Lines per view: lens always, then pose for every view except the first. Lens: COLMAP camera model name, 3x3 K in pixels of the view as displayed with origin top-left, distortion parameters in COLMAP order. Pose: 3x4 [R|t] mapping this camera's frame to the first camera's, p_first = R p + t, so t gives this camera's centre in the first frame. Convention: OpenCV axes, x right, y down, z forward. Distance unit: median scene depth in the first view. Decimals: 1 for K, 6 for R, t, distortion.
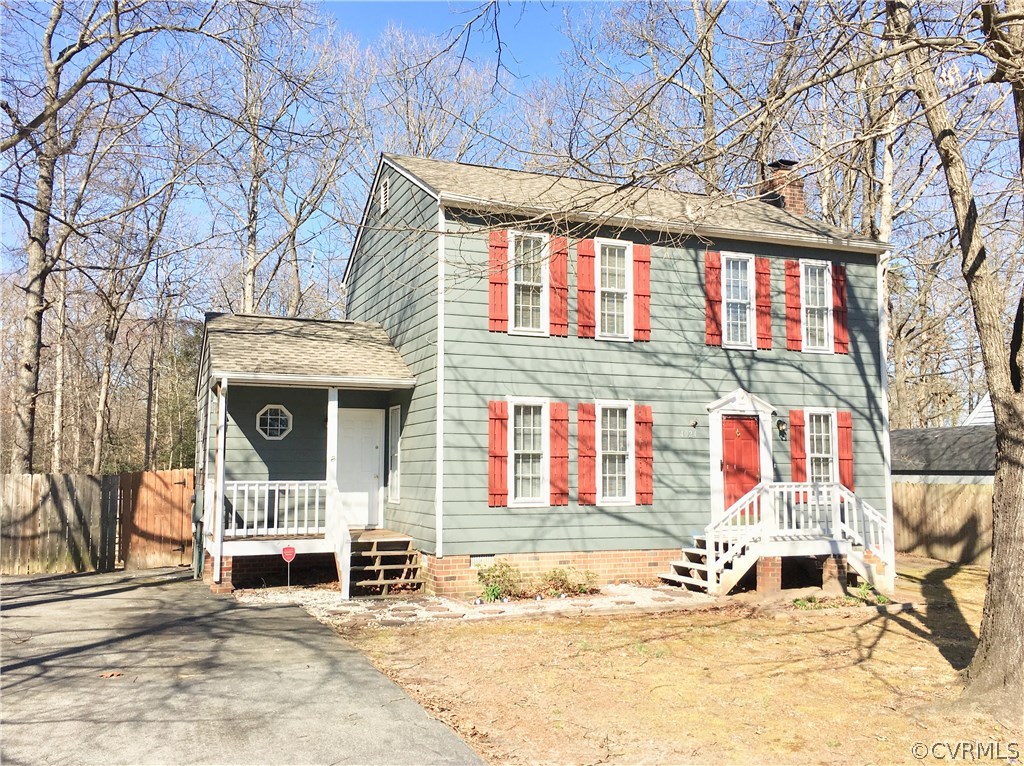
lens RADIAL K [[917.3, 0, 512.2], [0, 917.3, 381.6], [0, 0, 1]] dist [0.077846, -0.087434]
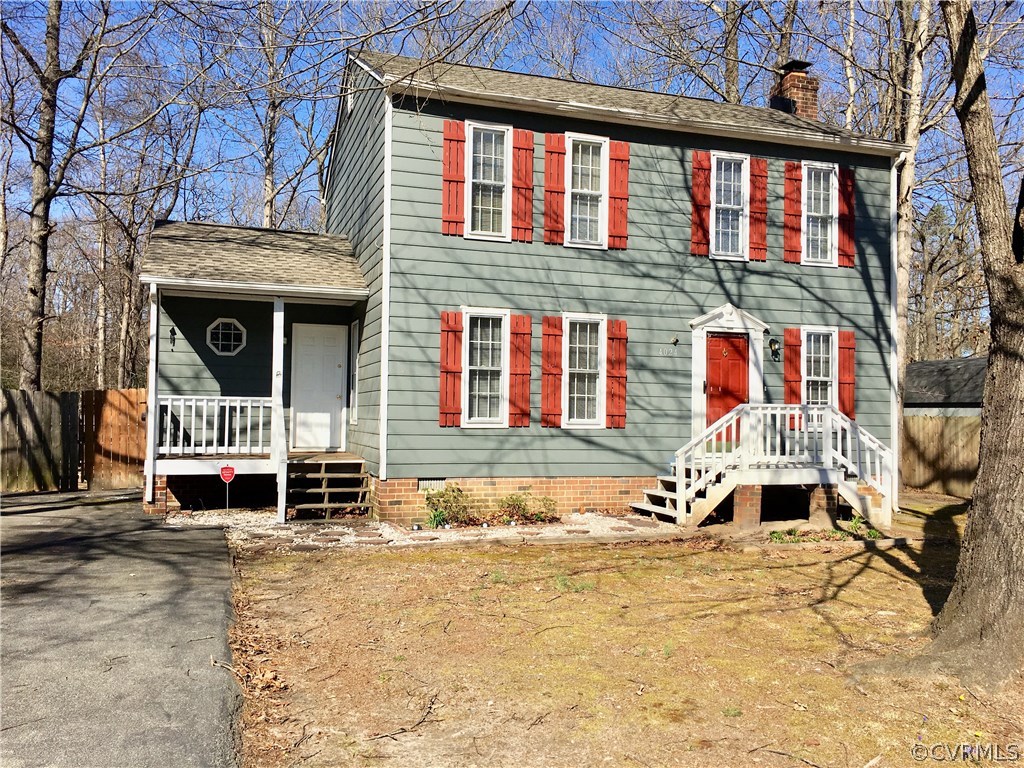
lens RADIAL K [[868.4, 0, 512.3], [0, 868.4, 380.8], [0, 0, 1]] dist [0.082189, -0.099846]
pose [[0.998202, 0.009996, -0.059102, 0.091082], [-0.006501, 0.998235, 0.059033, 0.036276], [0.059587, -0.058542, 0.996505, 0.132246]]
